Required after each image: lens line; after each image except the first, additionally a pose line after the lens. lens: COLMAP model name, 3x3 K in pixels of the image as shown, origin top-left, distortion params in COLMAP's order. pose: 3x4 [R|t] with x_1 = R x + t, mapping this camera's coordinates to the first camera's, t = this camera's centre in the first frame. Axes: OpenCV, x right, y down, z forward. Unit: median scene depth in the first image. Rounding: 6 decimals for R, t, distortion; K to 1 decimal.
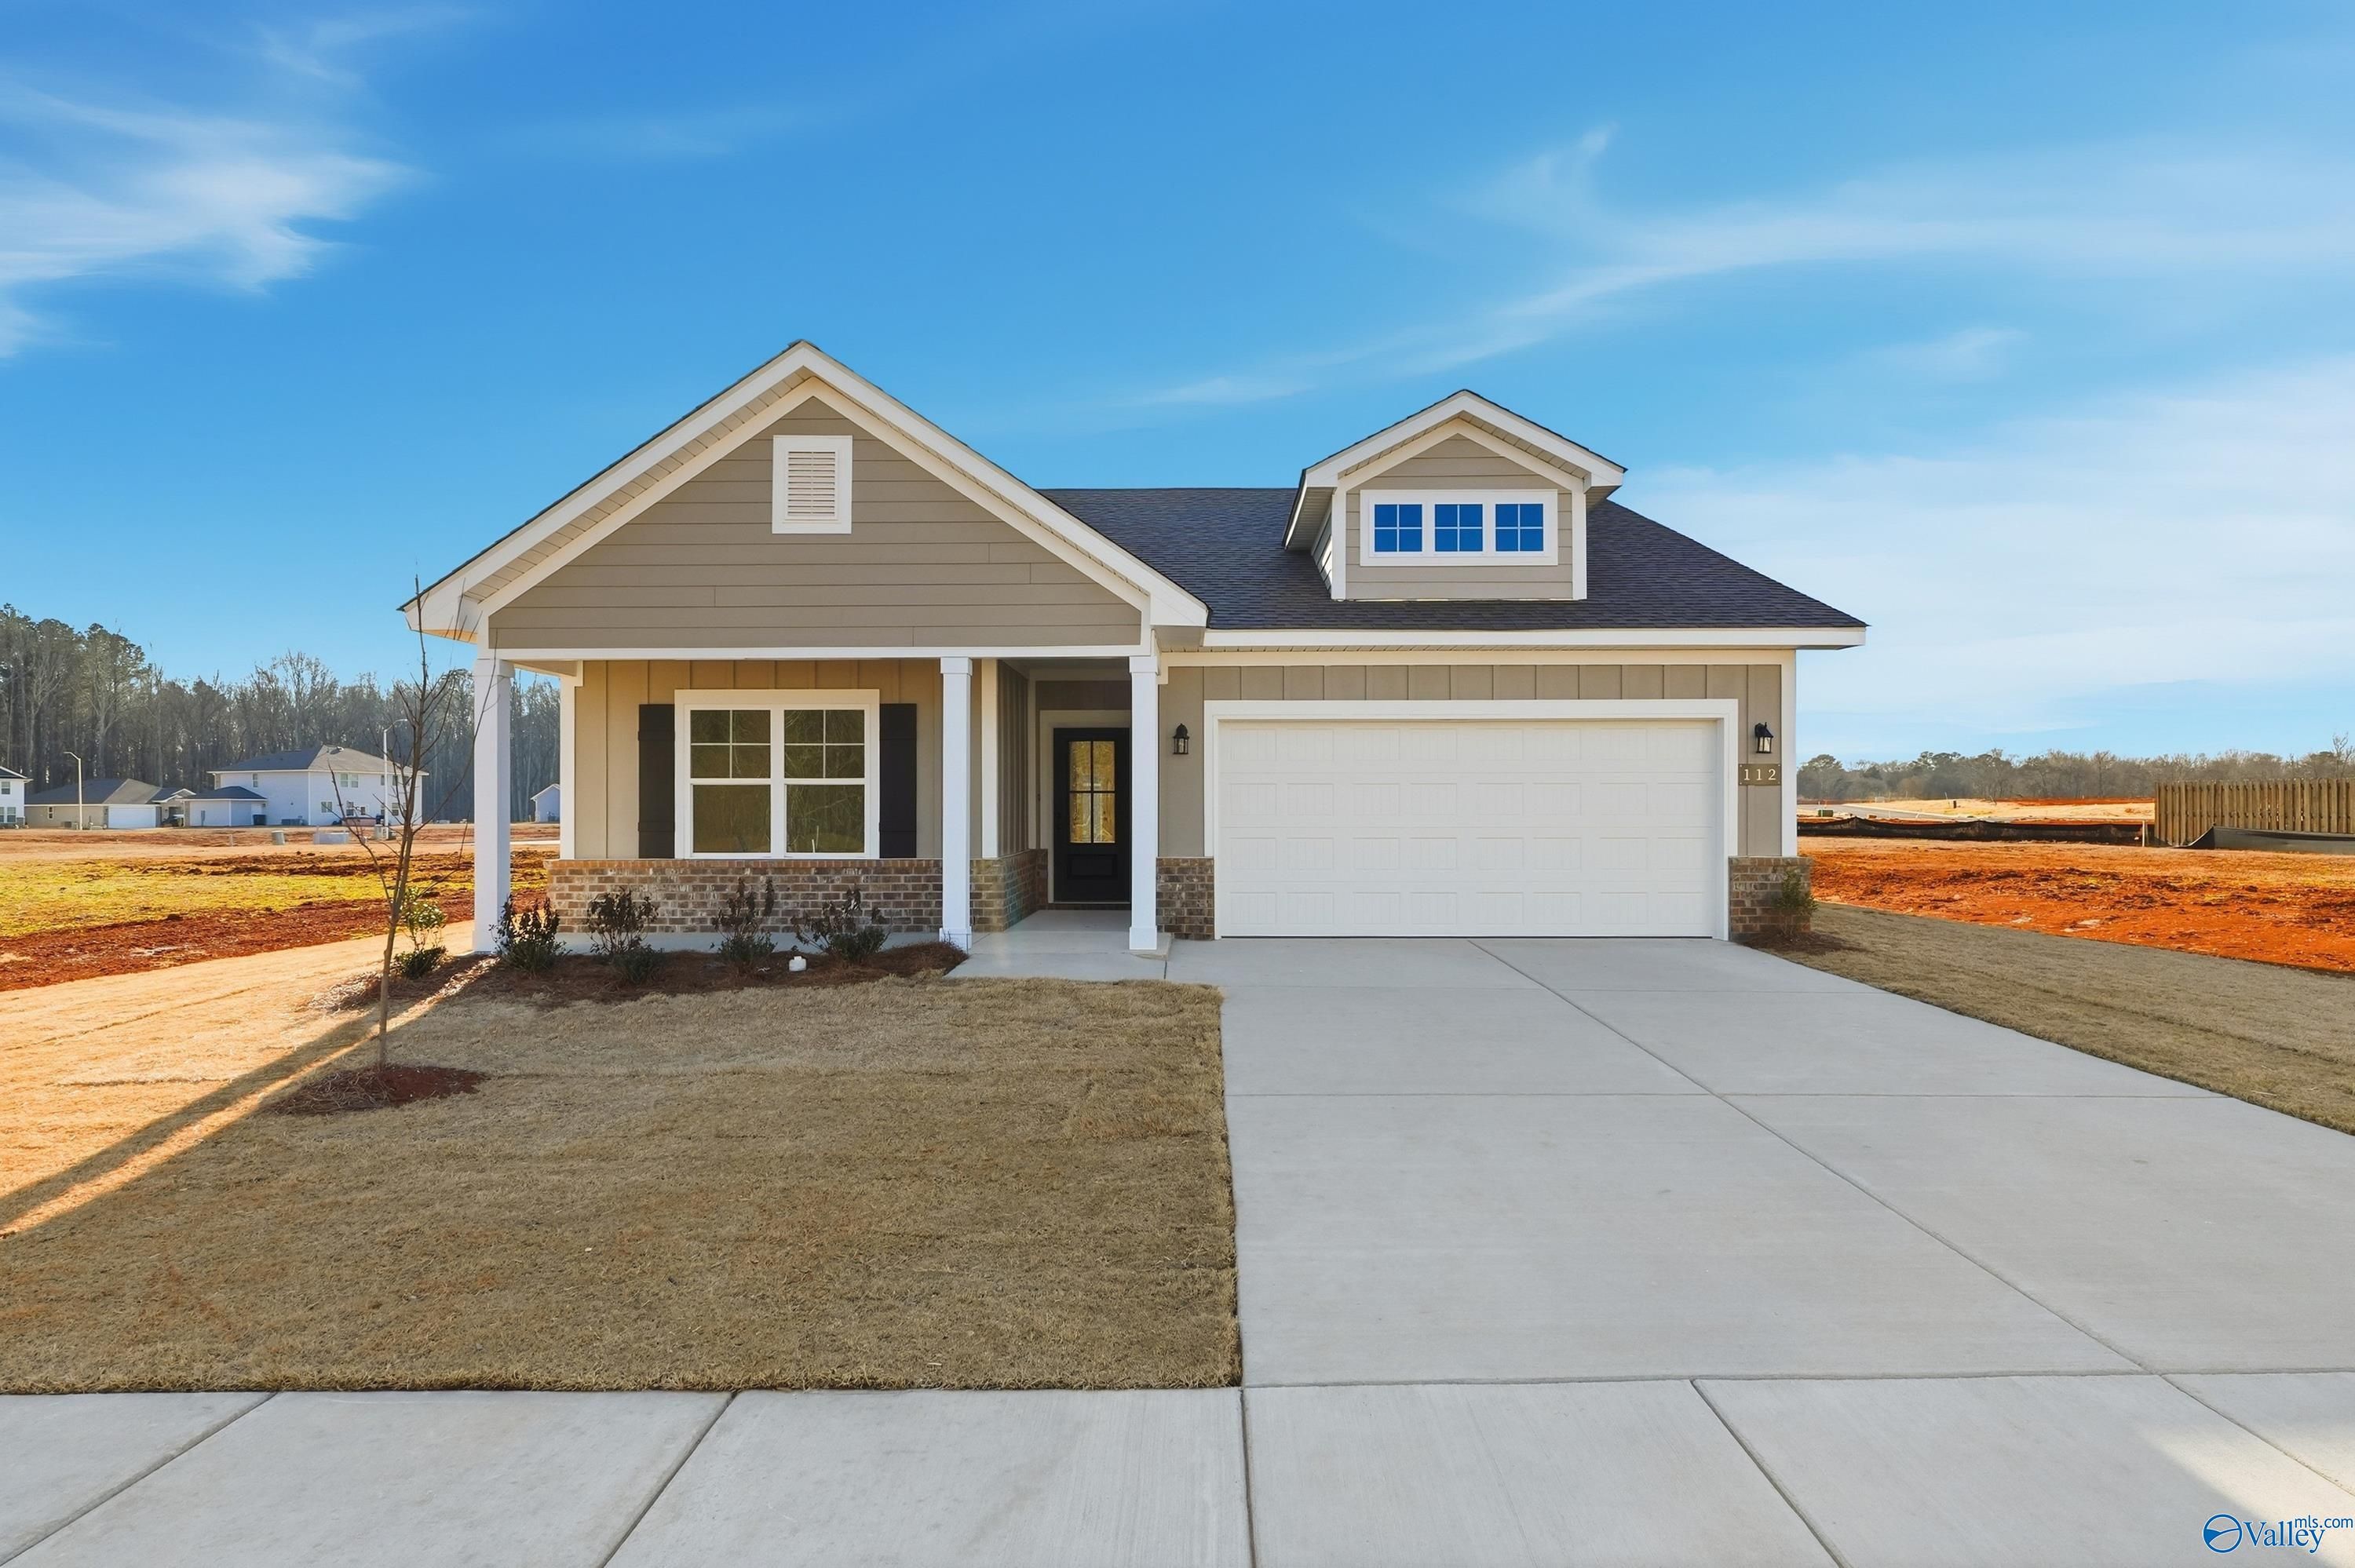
lens RADIAL K [[1209.3, 0, 1178.1], [0, 1209.3, 797.8], [0, 0, 1]] dist [-0.003348, -0.000217]
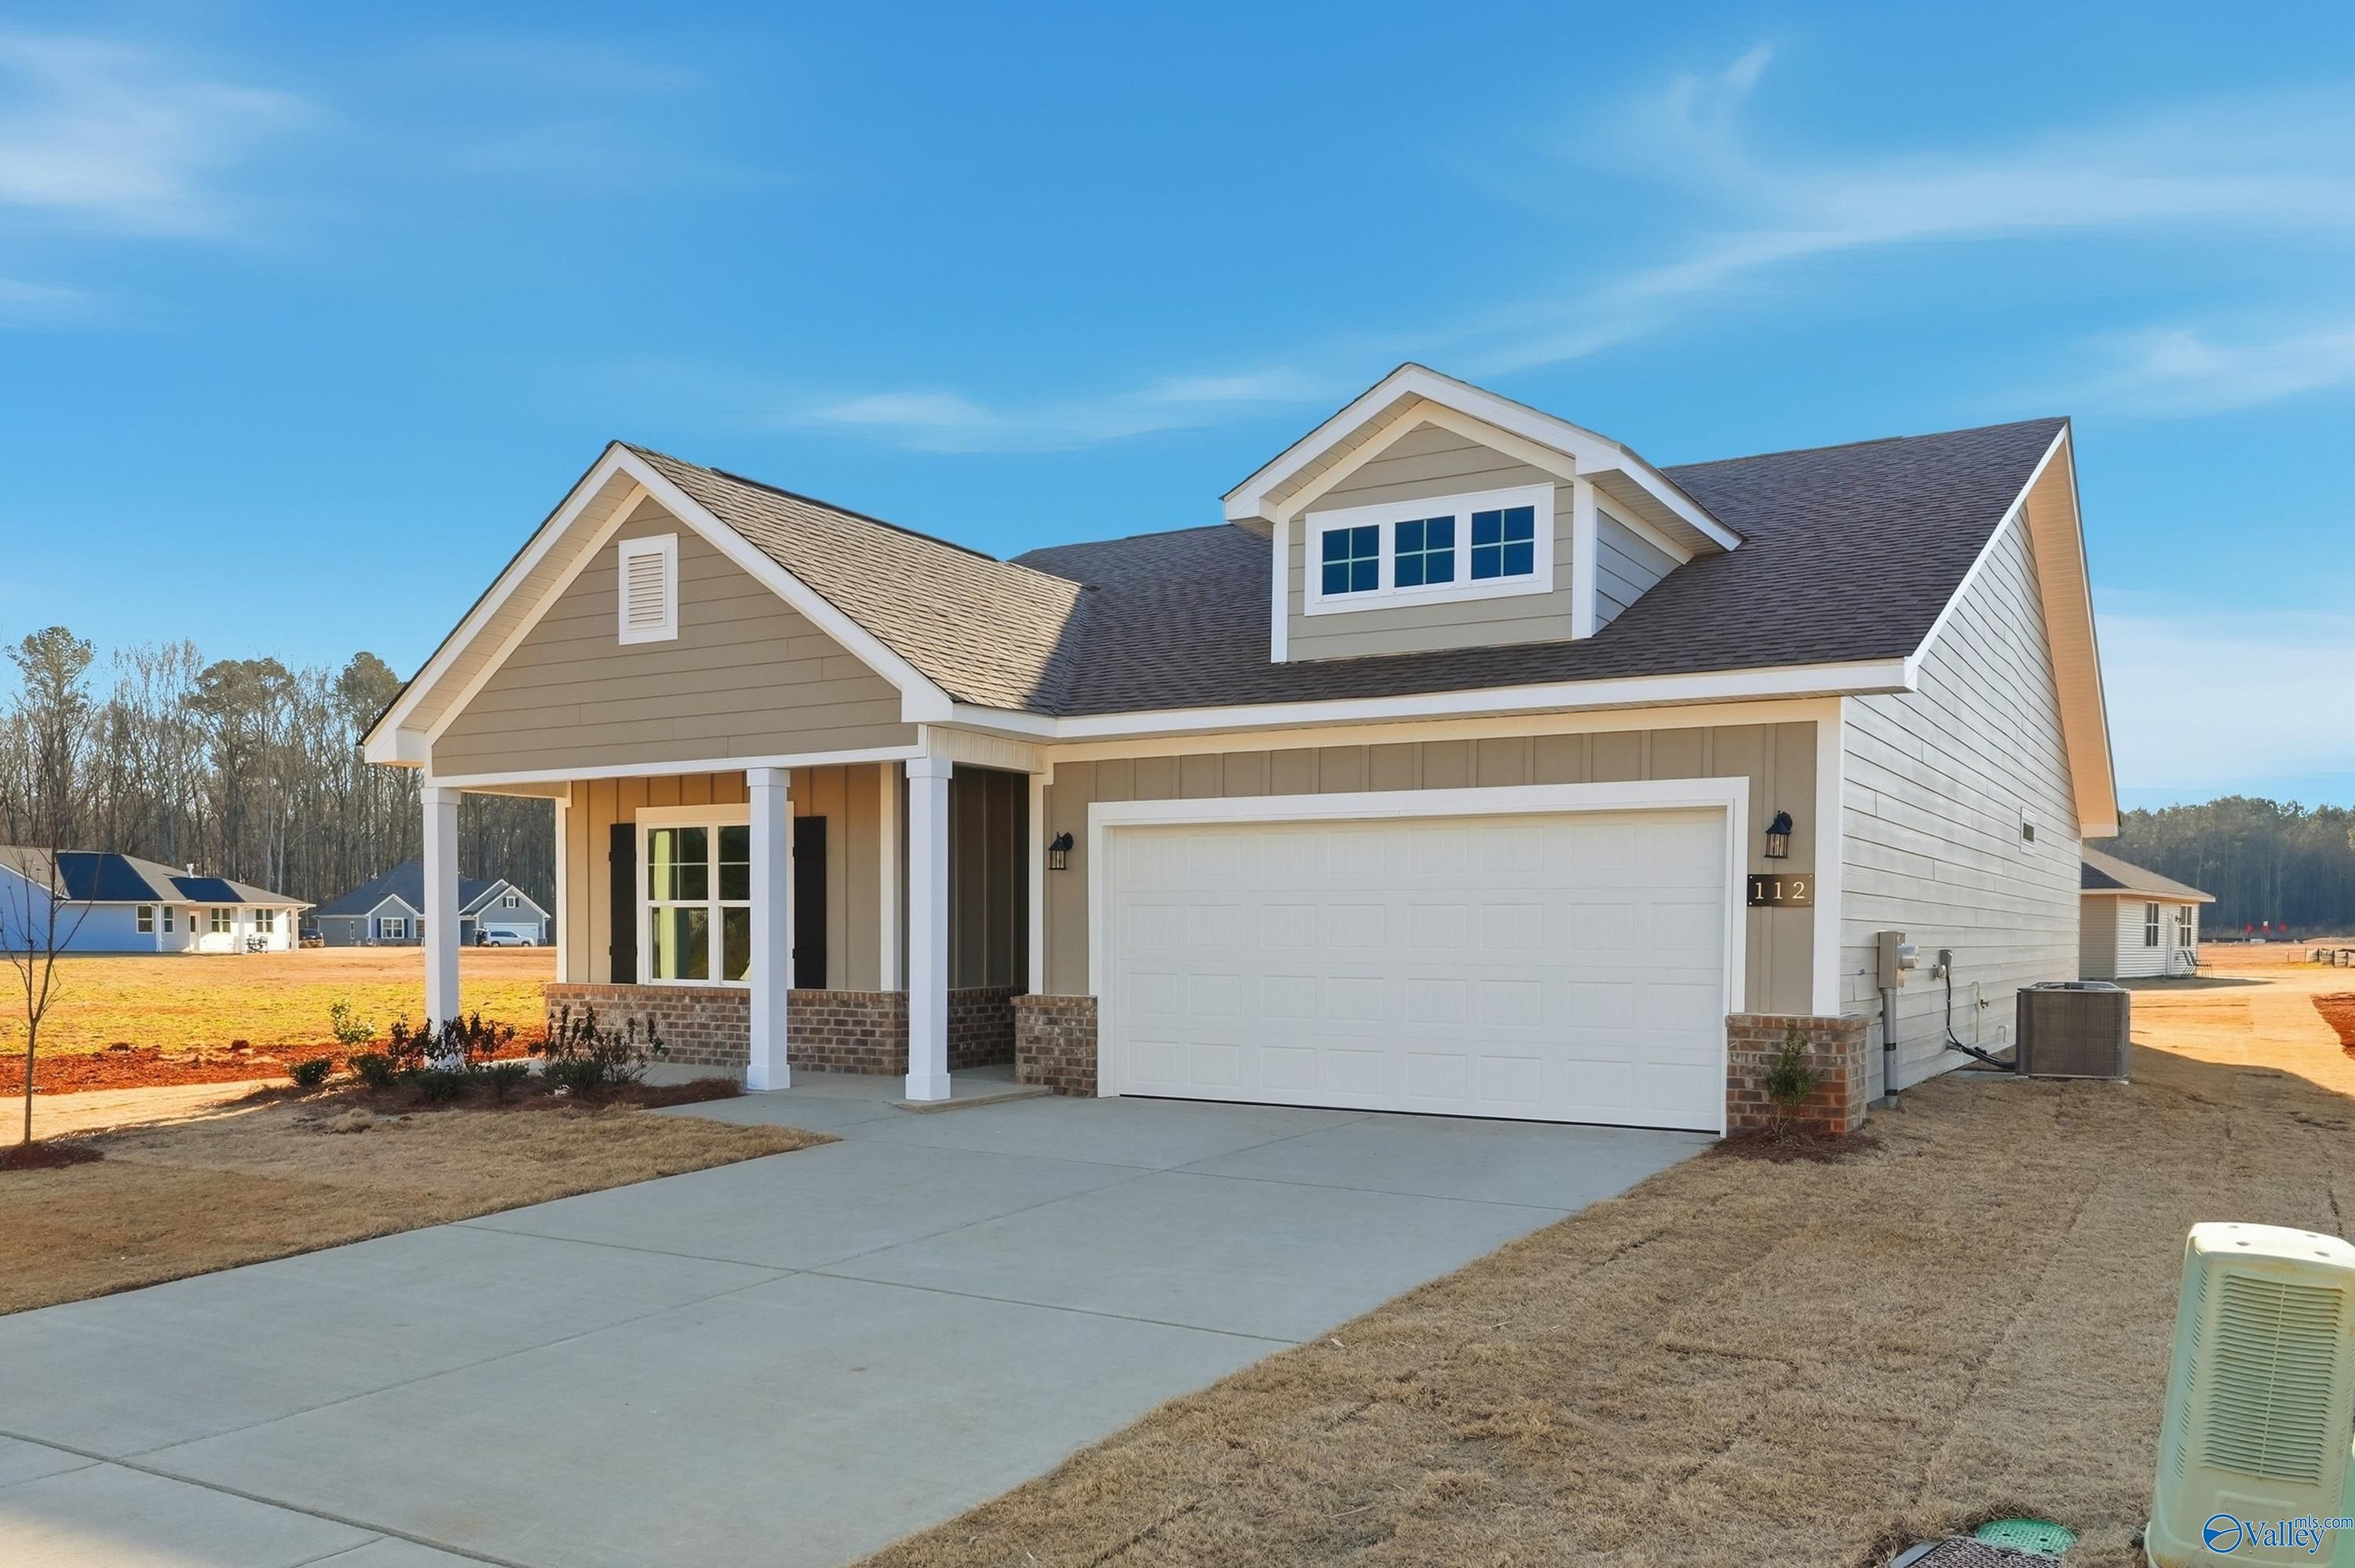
lens RADIAL K [[1769.8, 0, 1254.1], [0, 1769.8, 972.8], [0, 0, 1]] dist [0.010841, 0.002364]
pose [[0.869999, 0.017229, -0.492753, 0.706058], [-0.002164, 0.999513, 0.031127, -0.003703], [0.493050, -0.026015, 0.869612, 0.018507]]
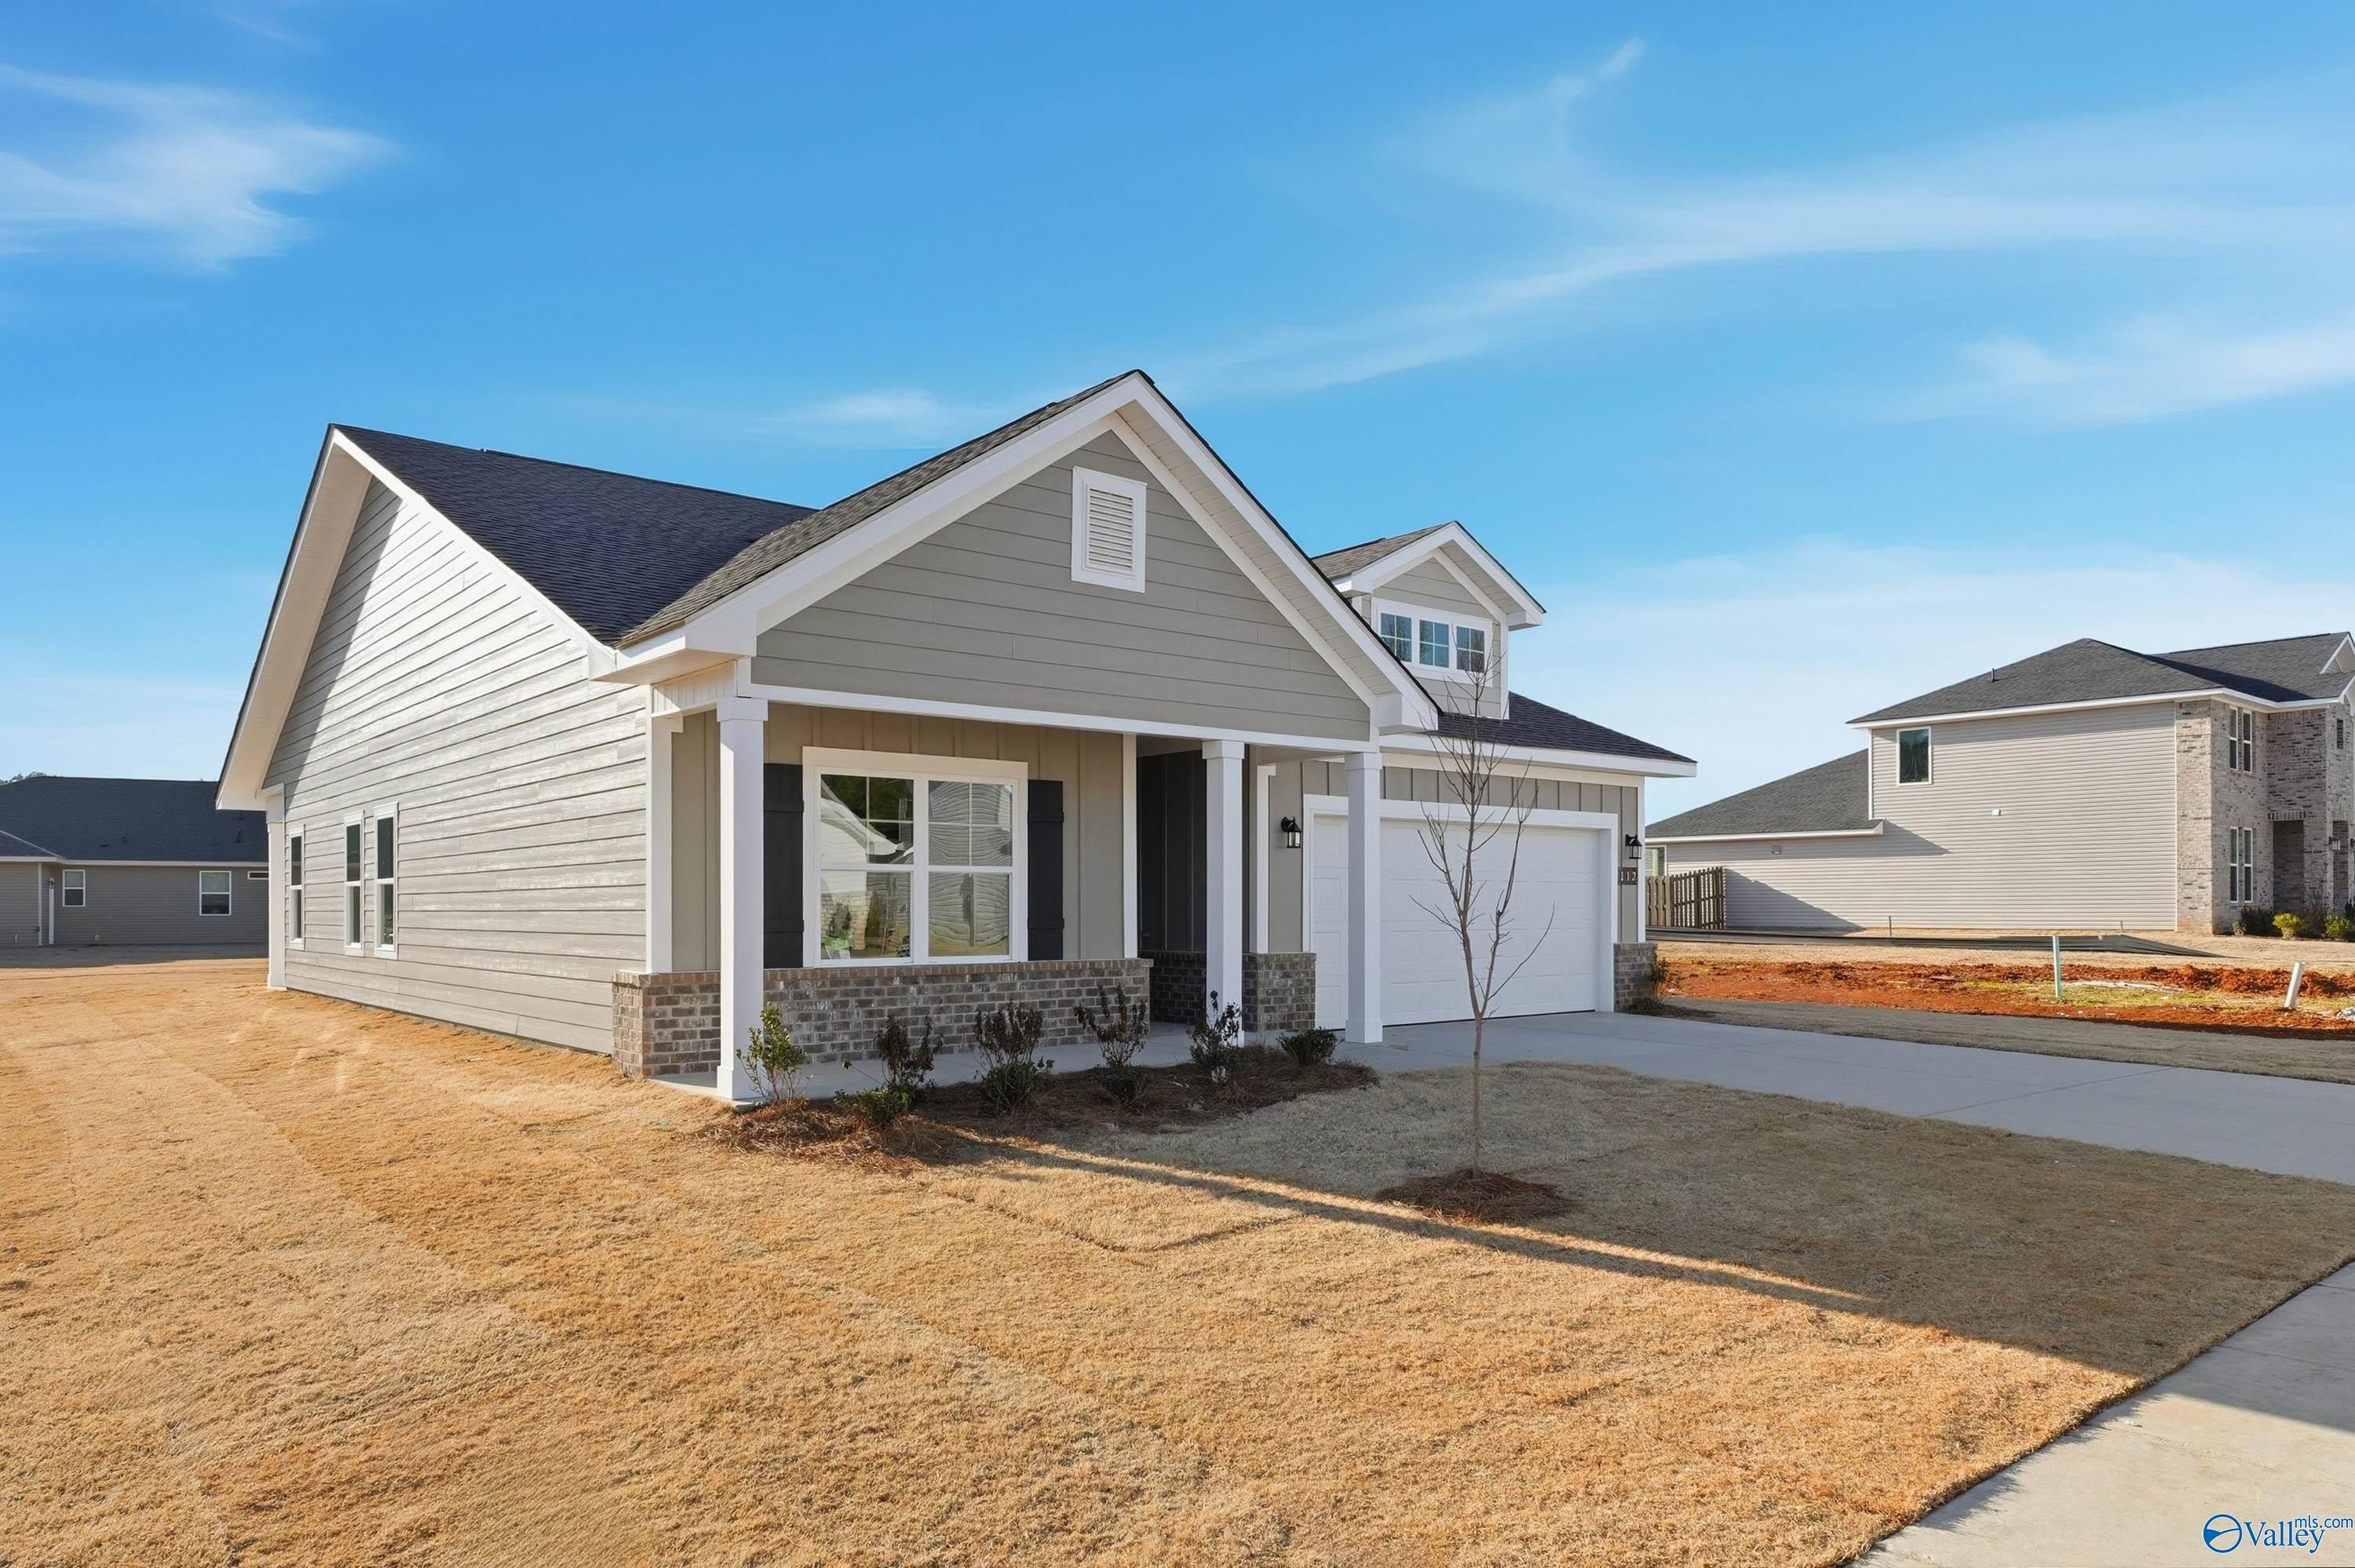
lens RADIAL K [[1505.6, 0, 1177.2], [0, 1505.6, 880.7], [0, 0, 1]] dist [0.002048, 0.000056]
pose [[0.766195, 0.011205, 0.642511, -0.850583], [-0.006295, 0.999931, -0.009931, 0.003517], [-0.642578, 0.003565, 0.766212, 0.120528]]
